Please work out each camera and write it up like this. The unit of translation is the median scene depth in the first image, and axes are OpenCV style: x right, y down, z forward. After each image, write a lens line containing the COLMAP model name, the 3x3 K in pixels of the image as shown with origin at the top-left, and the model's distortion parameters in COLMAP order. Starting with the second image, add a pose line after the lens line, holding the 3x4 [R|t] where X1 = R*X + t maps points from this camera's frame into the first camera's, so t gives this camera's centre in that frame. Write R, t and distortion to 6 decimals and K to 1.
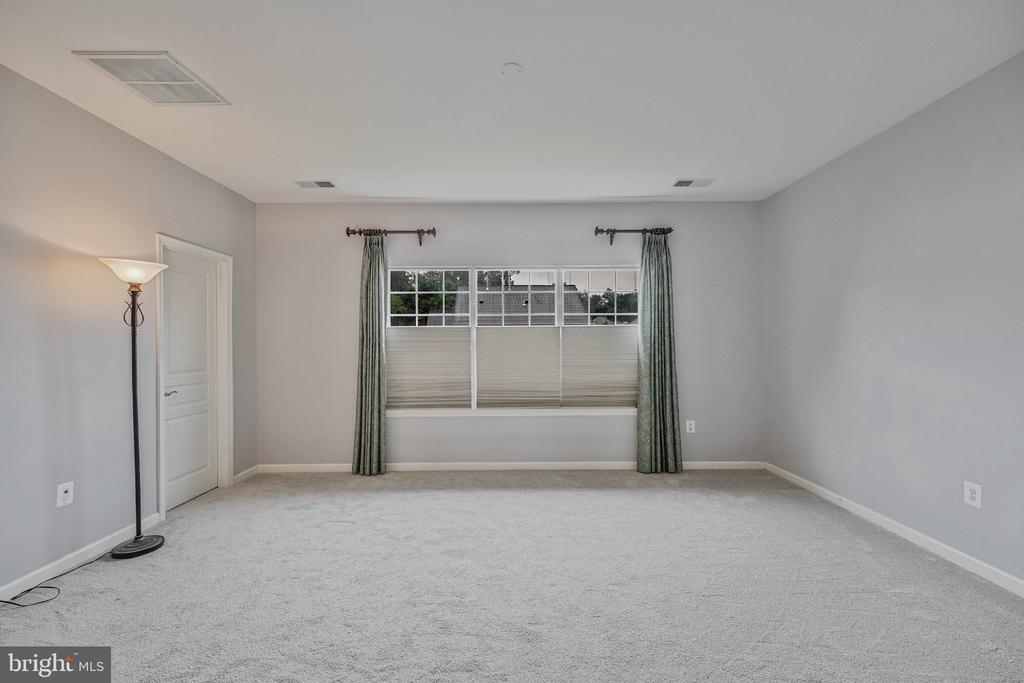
lens RADIAL K [[425.4, 0, 509.4], [0, 425.4, 345.7], [0, 0, 1]] dist [0.002883, -0.000644]
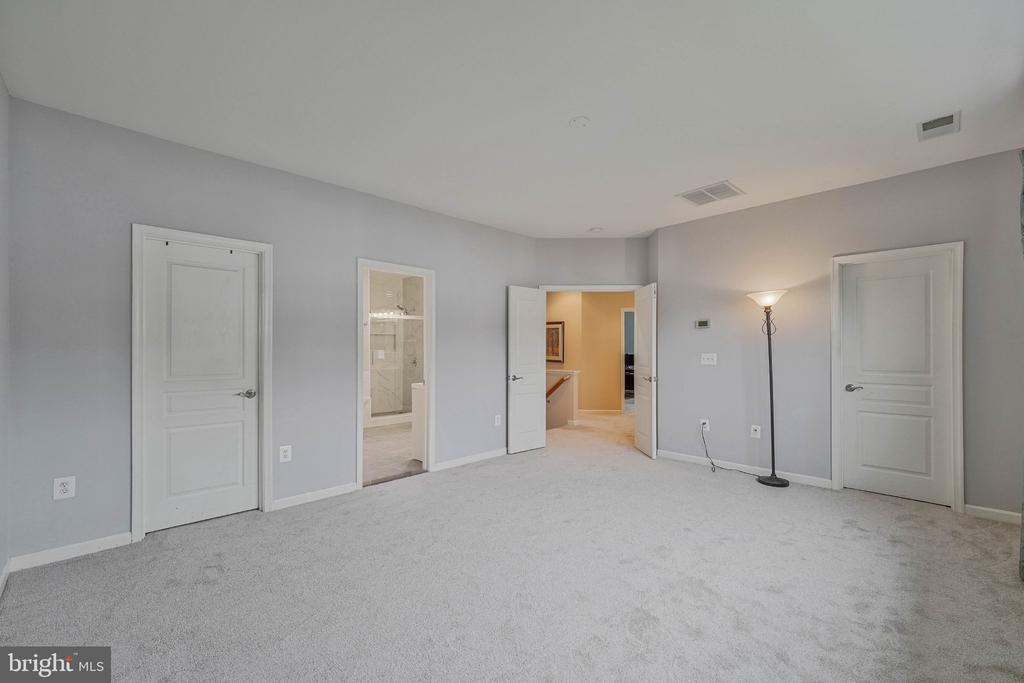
lens RADIAL K [[425.4, 0, 509.4], [0, 425.4, 345.7], [0, 0, 1]] dist [0.002883, -0.000644]
pose [[-0.715150, 0.003577, -0.698961, 0.573968], [0.007331, 0.999970, -0.002383, -0.006410], [0.698932, -0.006828, -0.715155, 0.980409]]
